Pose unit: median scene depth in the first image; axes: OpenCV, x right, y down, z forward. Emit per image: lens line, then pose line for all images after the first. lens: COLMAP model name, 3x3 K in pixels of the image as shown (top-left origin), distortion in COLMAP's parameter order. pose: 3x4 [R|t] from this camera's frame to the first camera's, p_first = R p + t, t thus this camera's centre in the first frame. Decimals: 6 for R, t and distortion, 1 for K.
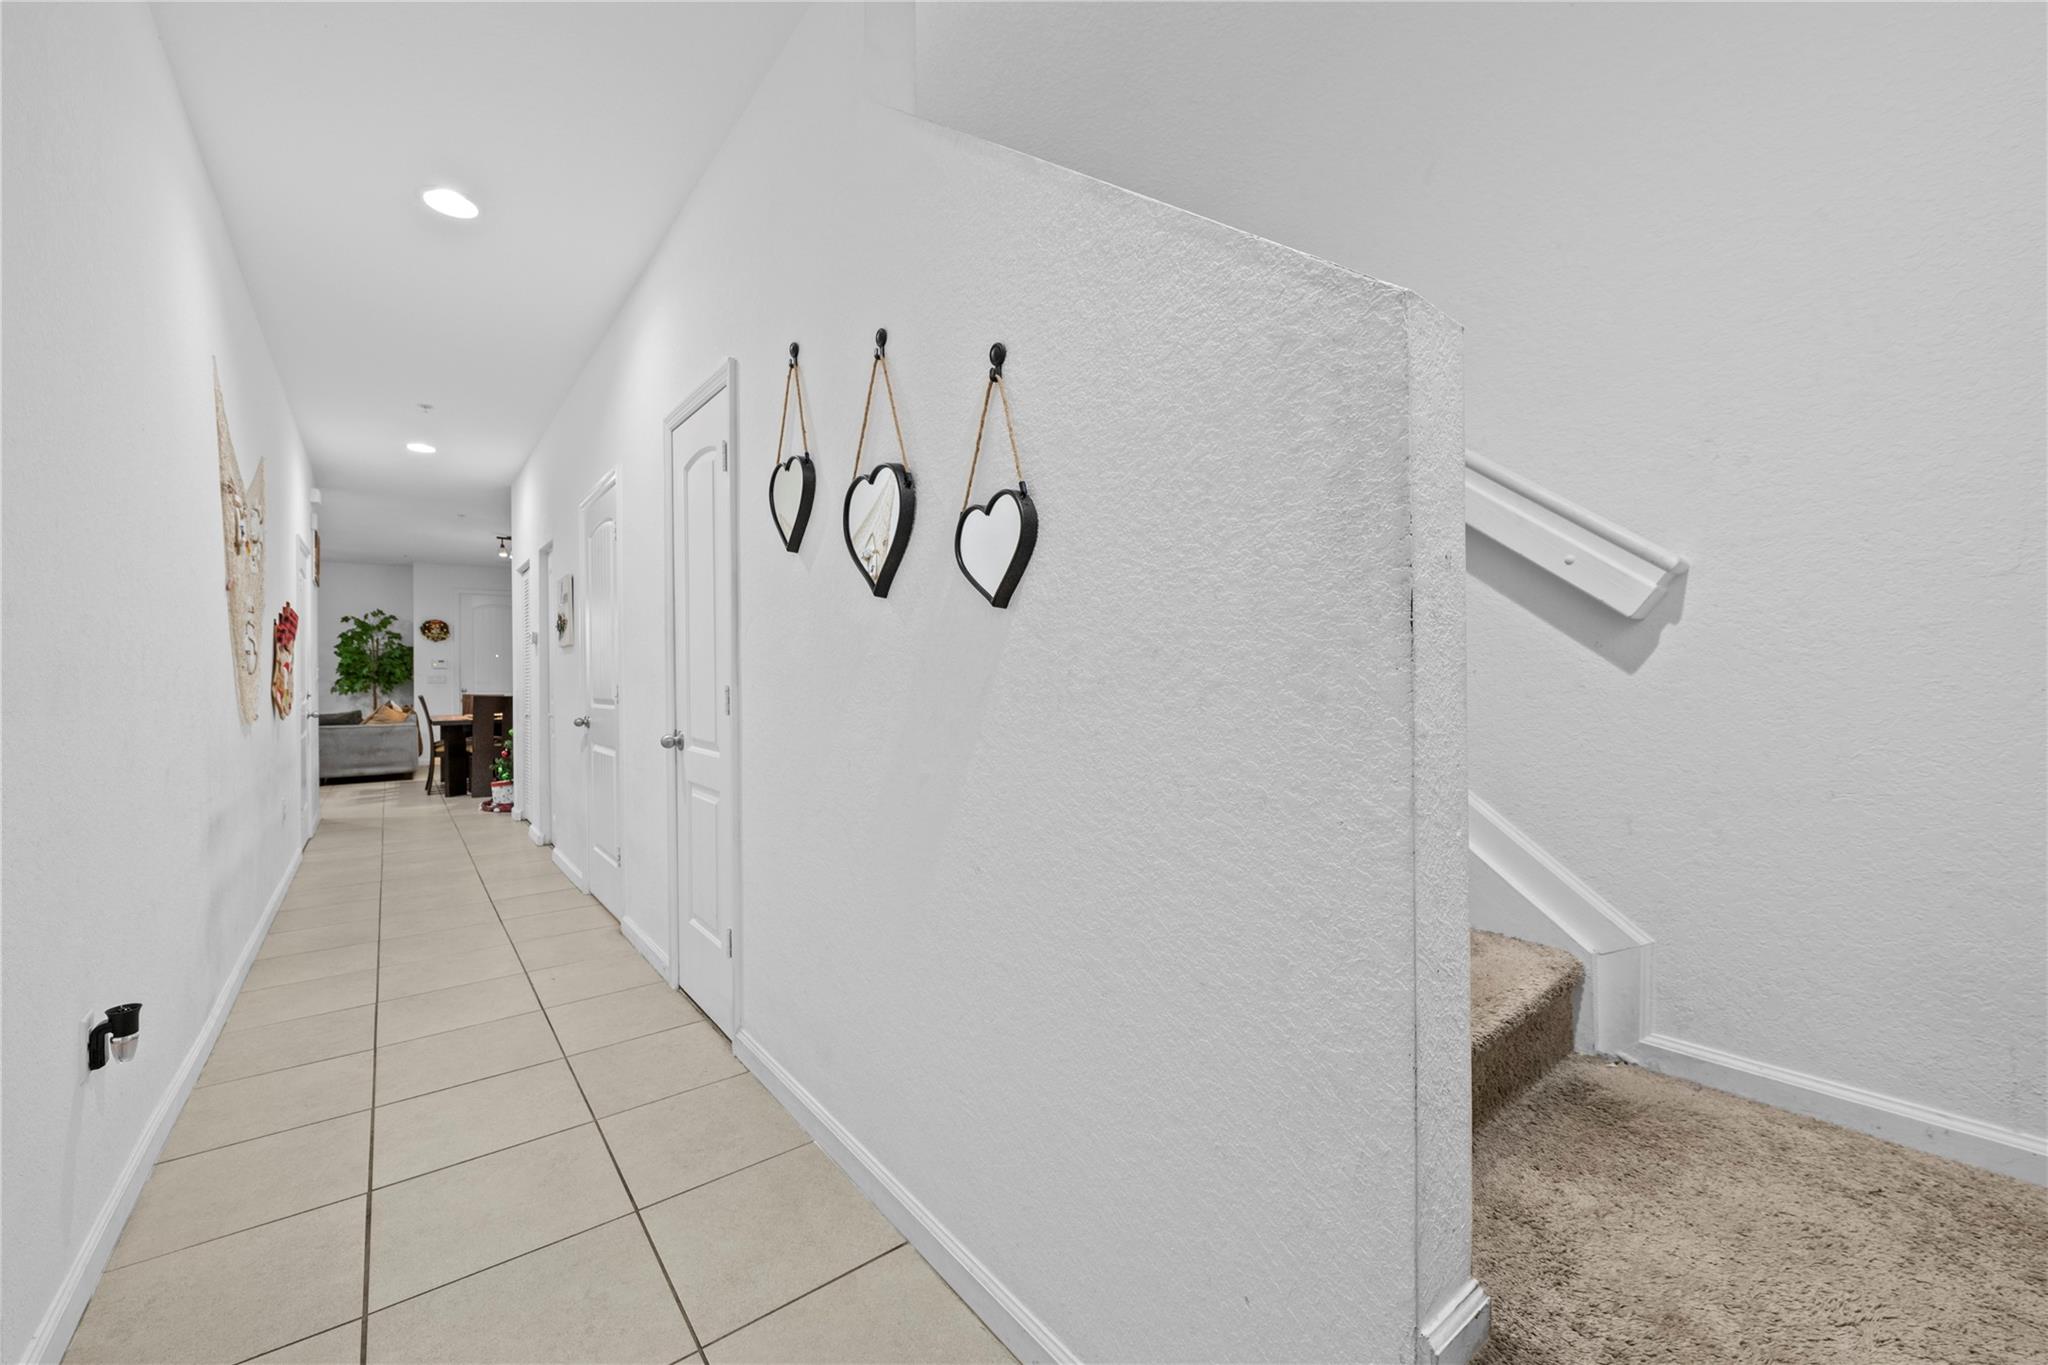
lens RADIAL K [[808.6, 0, 1033.1], [0, 808.6, 681.5], [0, 0, 1]] dist [0.002522, -0.003366]
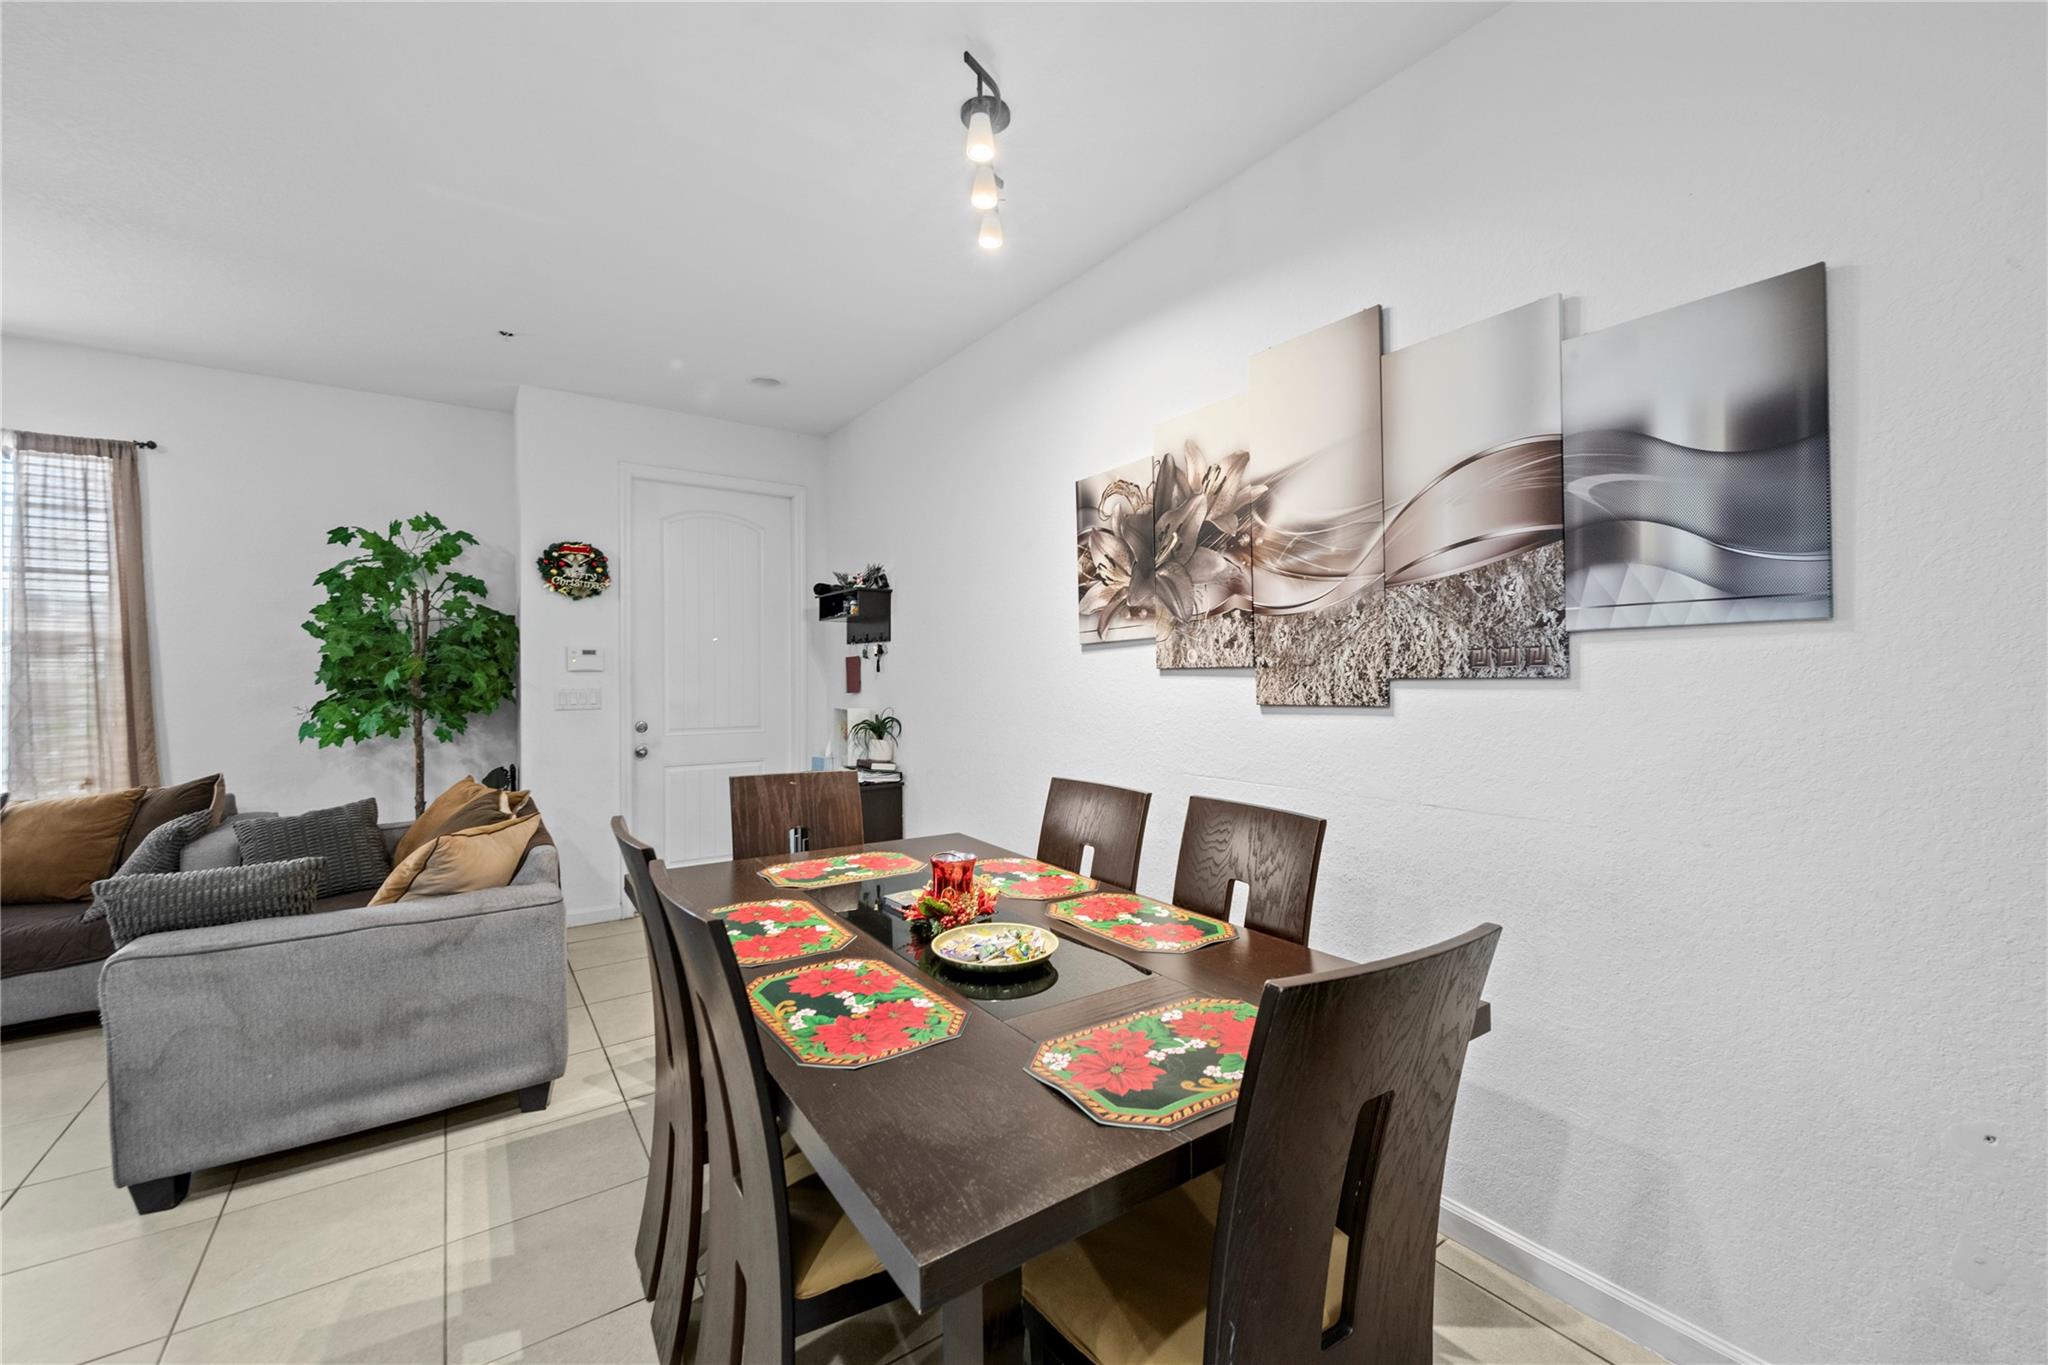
lens RADIAL K [[808.6, 0, 1033.1], [0, 808.6, 681.5], [0, 0, 1]] dist [0.002522, -0.003366]
pose [[0.998855, 0.007080, -0.047307, -0.514820], [-0.006625, 0.999930, 0.009776, -0.016652], [0.047373, -0.009452, 0.998833, 0.642494]]
